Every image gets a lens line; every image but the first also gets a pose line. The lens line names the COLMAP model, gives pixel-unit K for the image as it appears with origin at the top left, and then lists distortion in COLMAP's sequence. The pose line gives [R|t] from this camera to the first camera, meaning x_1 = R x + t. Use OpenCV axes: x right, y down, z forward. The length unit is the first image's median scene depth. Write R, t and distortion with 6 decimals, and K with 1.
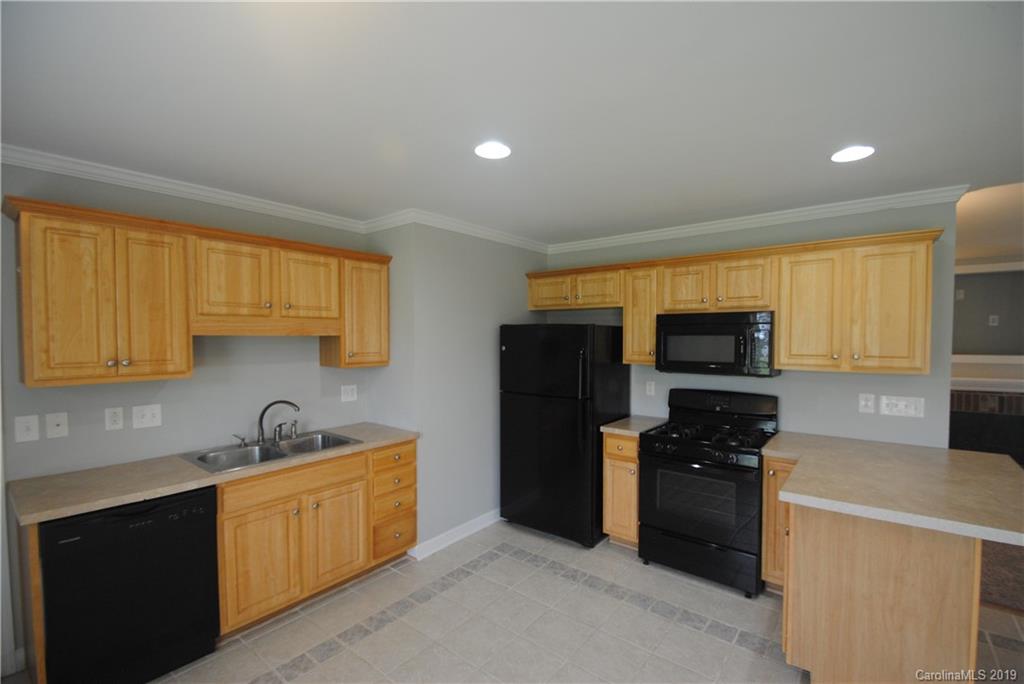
lens RADIAL K [[446.7, 0, 542.0], [0, 446.7, 349.0], [0, 0, 1]] dist [-0.009028, -0.002030]
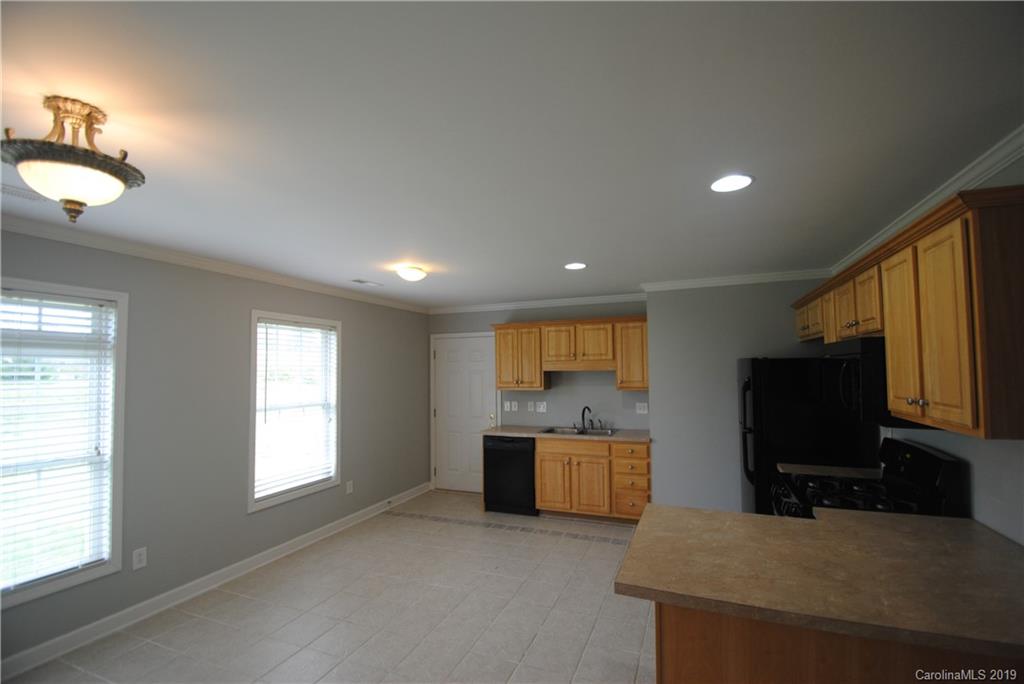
lens RADIAL K [[446.7, 0, 508.9], [0, 446.7, 344.7], [0, 0, 1]] dist [-0.009028, -0.002030]
pose [[0.260721, -0.058390, -0.963647, 1.313084], [-0.014183, 0.997830, -0.064299, -0.016152], [0.965310, 0.030432, 0.259327, 0.254075]]
